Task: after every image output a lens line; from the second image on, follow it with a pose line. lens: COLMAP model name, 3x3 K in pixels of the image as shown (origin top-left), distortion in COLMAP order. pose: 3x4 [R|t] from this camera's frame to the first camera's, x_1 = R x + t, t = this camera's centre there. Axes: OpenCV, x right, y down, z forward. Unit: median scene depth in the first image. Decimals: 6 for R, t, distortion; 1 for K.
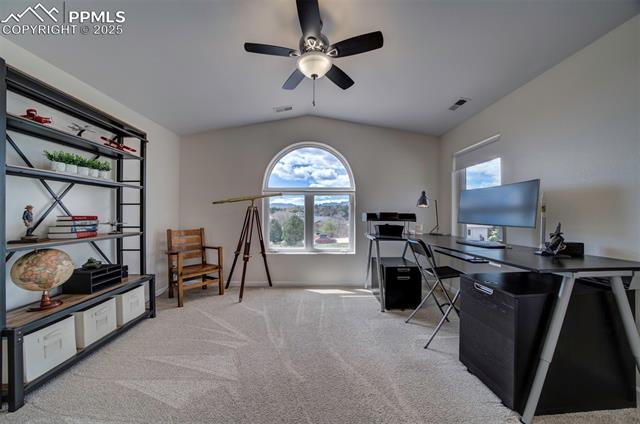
lens RADIAL K [[219.6, 0, 320.0], [0, 219.6, 212.0], [0, 0, 1]] dist [-0.013094, 0.000208]
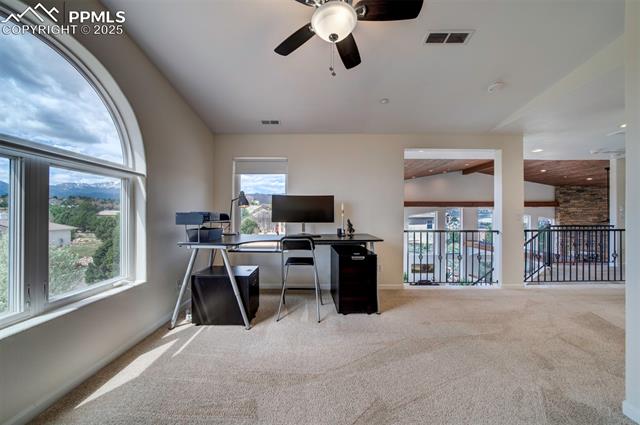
lens RADIAL K [[219.6, 0, 320.0], [0, 219.6, 212.5], [0, 0, 1]] dist [-0.013094, 0.000208]
pose [[0.015212, 0.007635, 0.999855, -0.443141], [-0.014815, 0.999863, -0.007410, 0.003333], [-0.999775, -0.014700, 0.015323, 0.564495]]
